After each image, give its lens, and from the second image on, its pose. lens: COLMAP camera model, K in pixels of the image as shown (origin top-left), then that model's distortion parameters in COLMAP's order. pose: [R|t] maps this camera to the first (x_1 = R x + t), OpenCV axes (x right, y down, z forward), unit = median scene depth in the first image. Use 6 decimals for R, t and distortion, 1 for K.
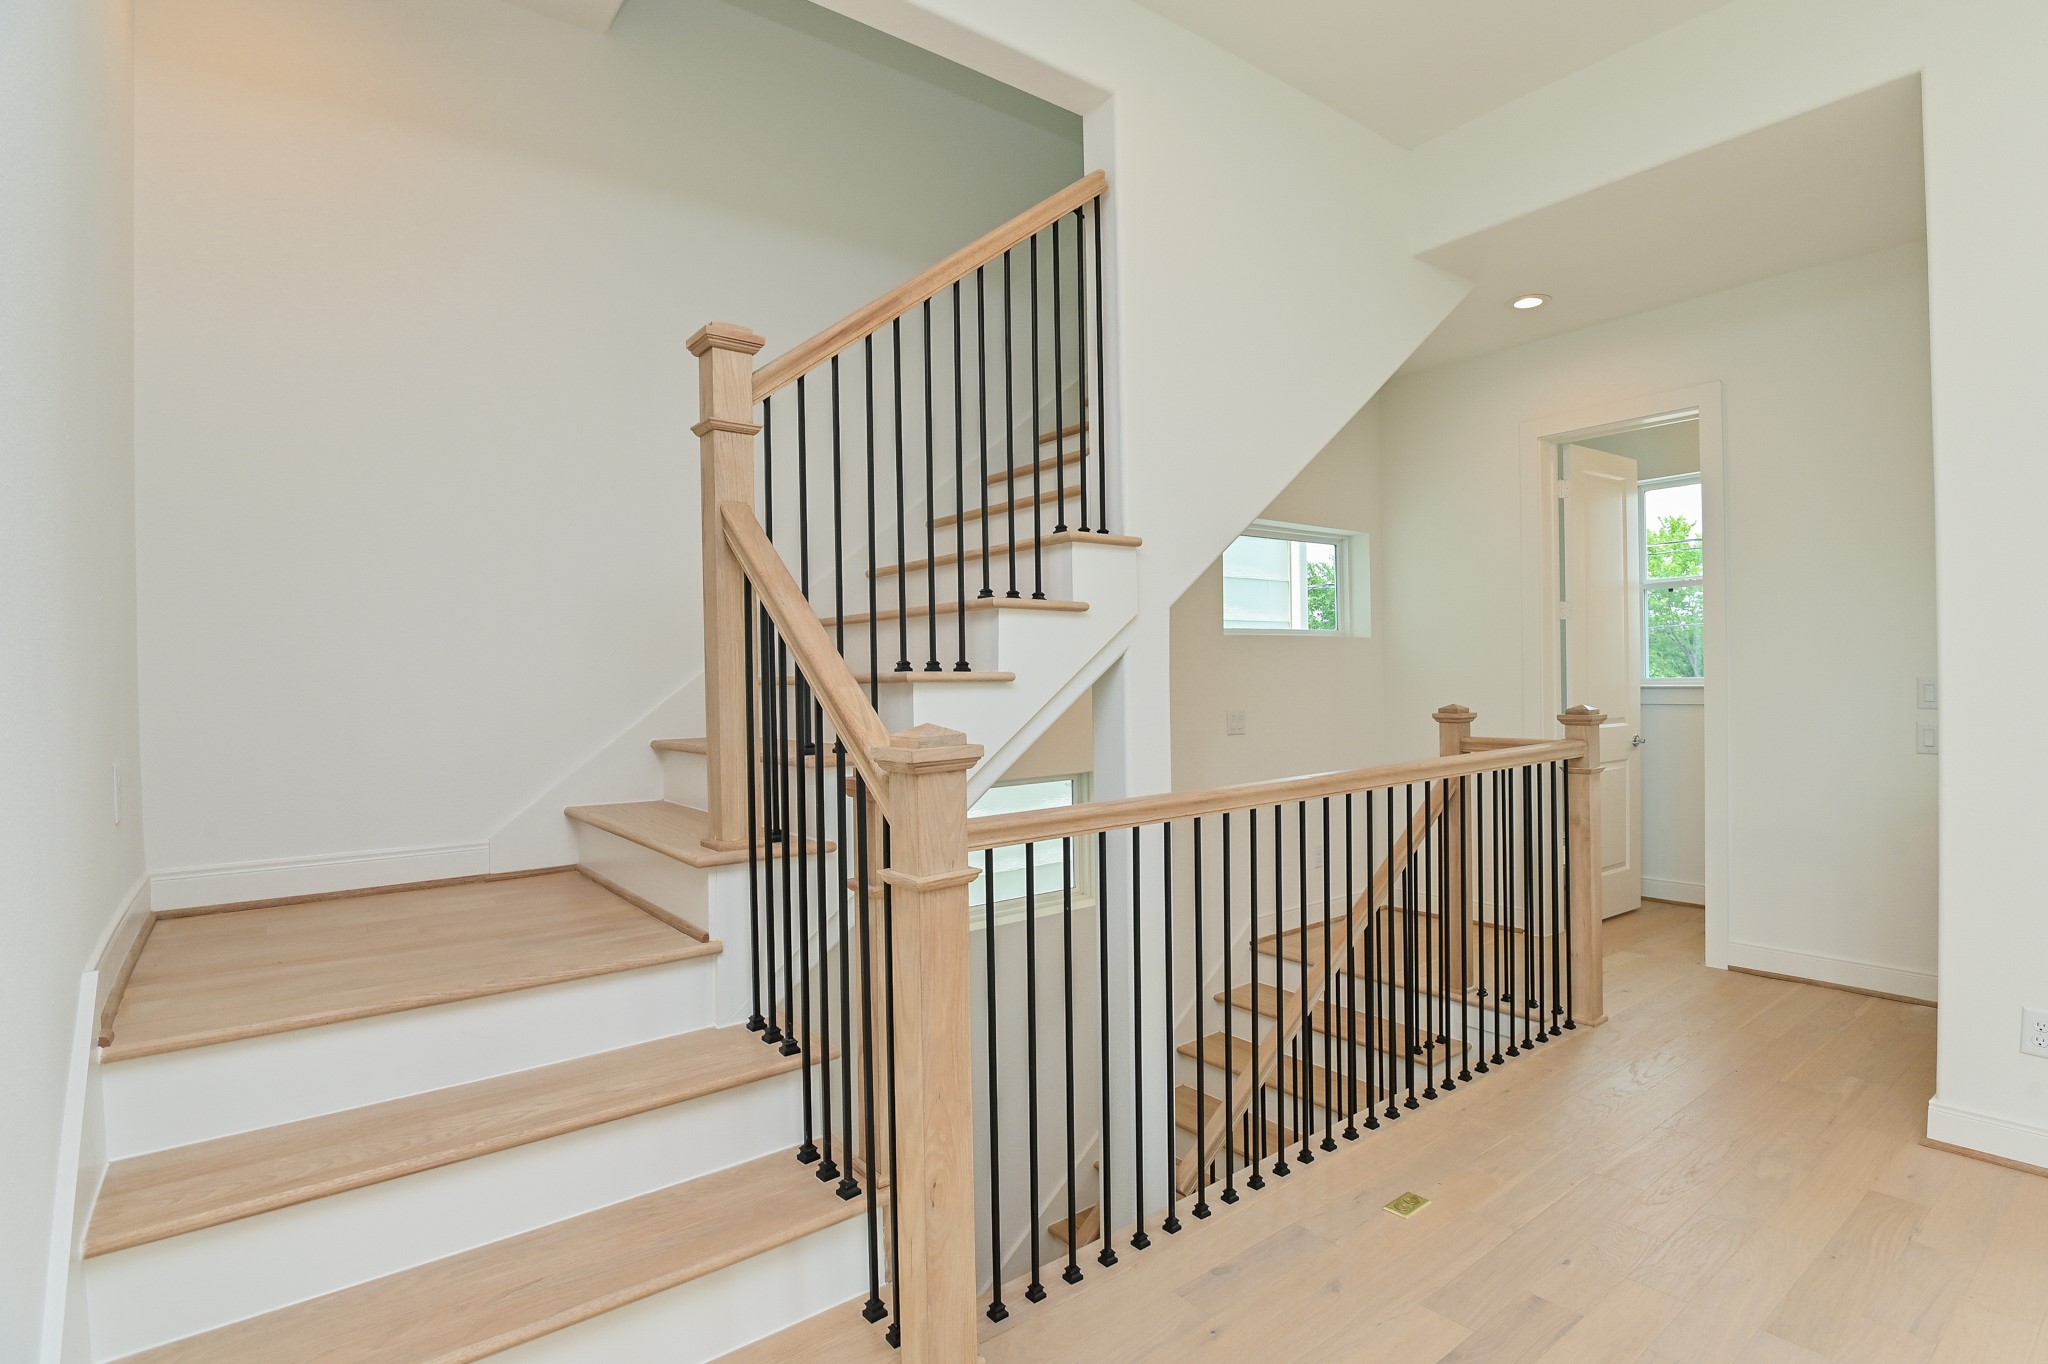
lens RADIAL K [[1048.6, 0, 1021.6], [0, 1048.6, 679.8], [0, 0, 1]] dist [-0.014968, 0.000311]
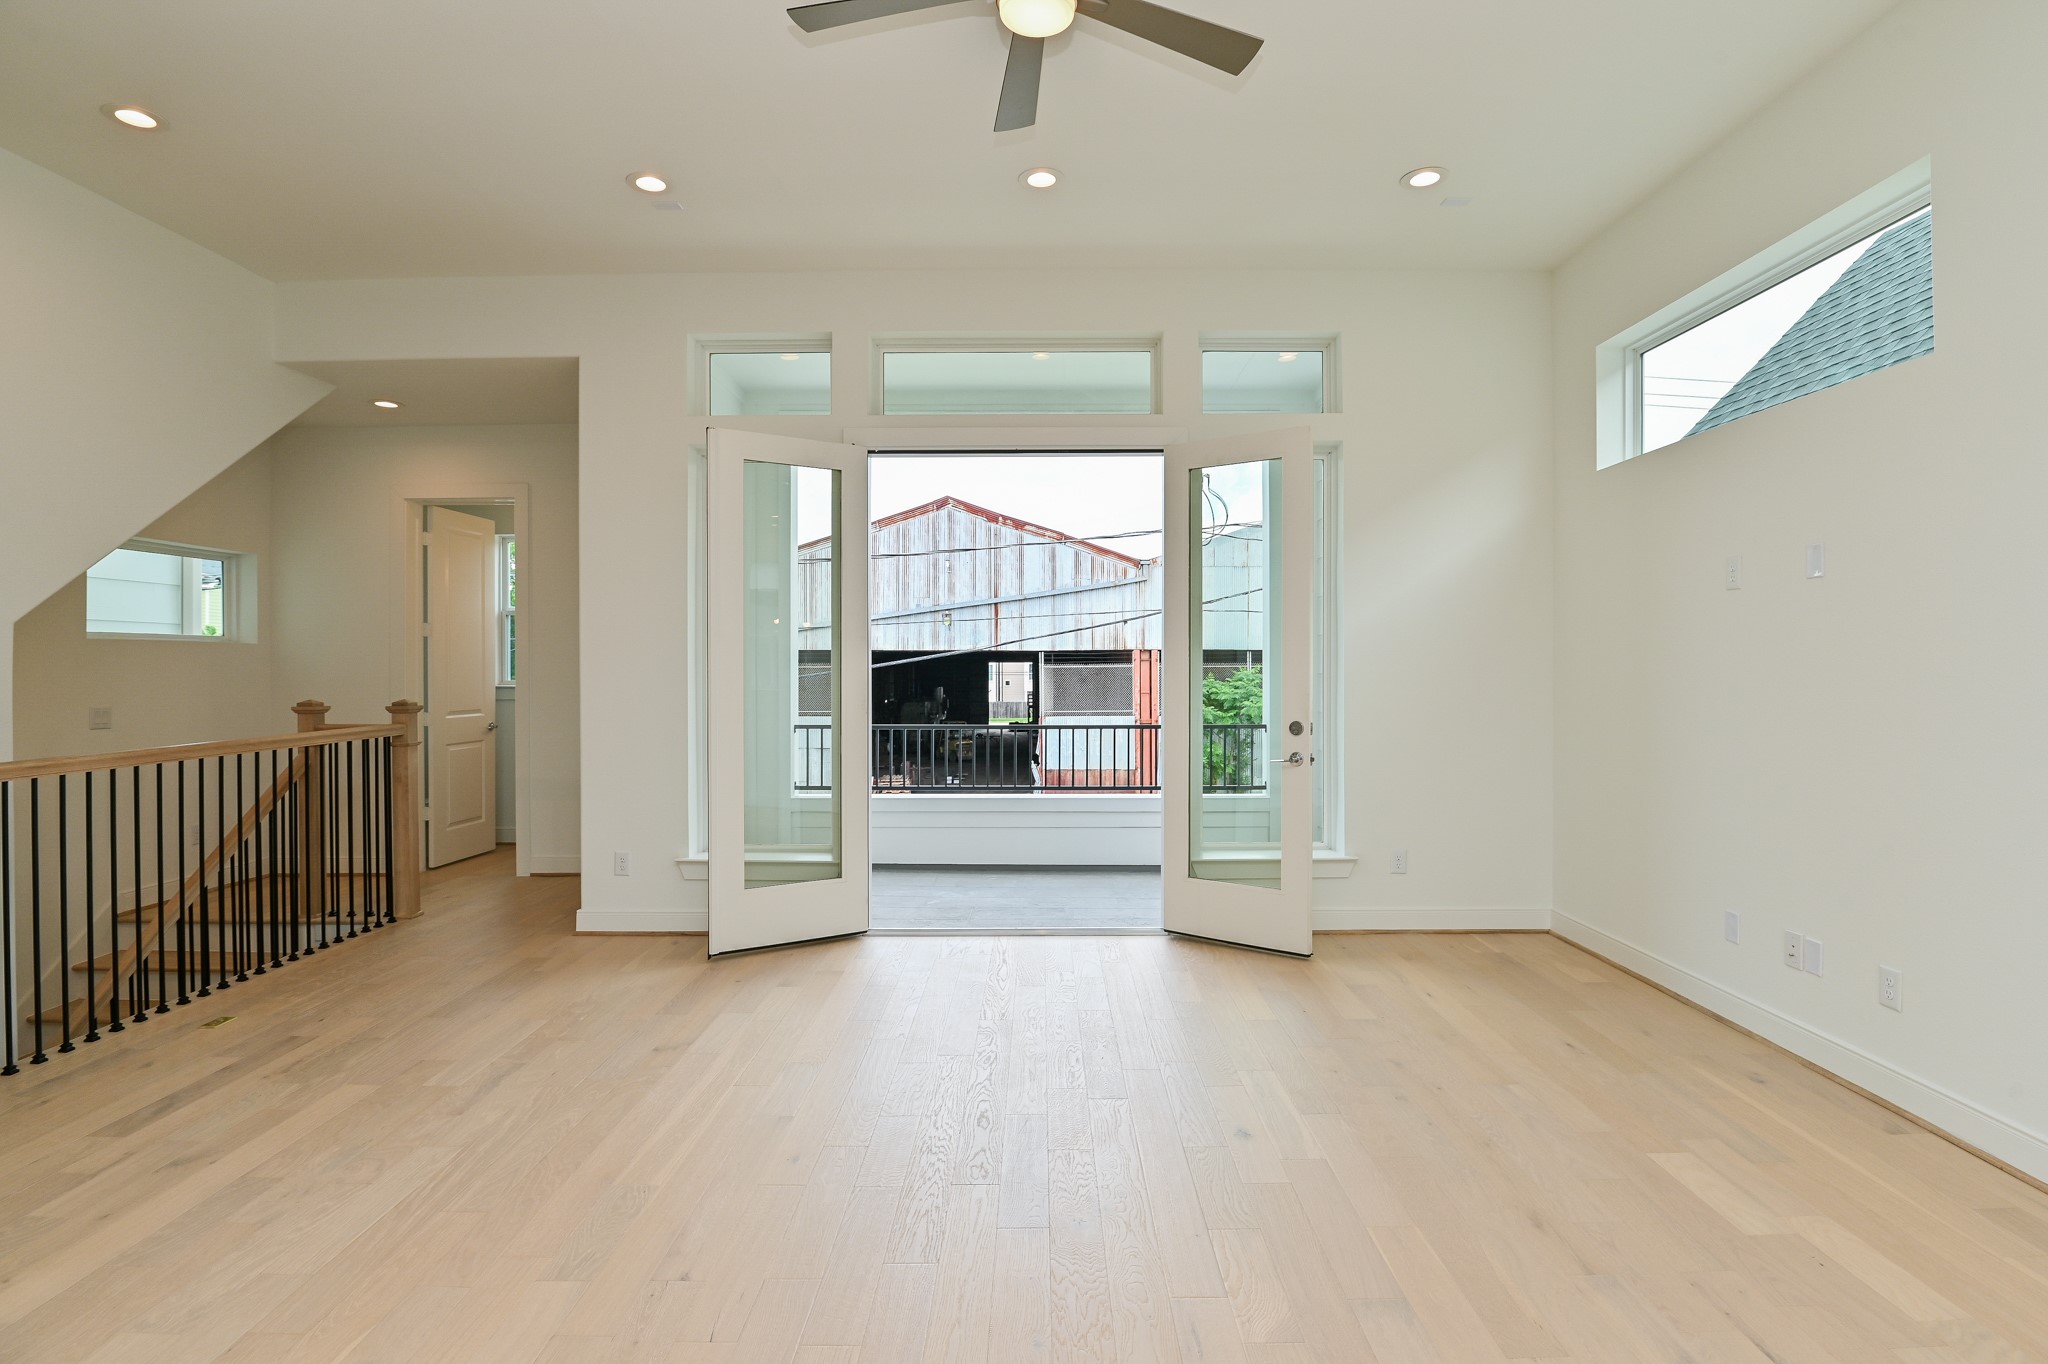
lens RADIAL K [[1048.6, 0, 1036.0], [0, 1048.6, 668.7], [0, 0, 1]] dist [-0.014968, 0.000311]
pose [[0.621074, 0.012335, 0.783655, -0.052442], [-0.003106, 0.999907, -0.013277, -0.001693], [-0.783746, 0.005812, 0.621054, -0.547697]]
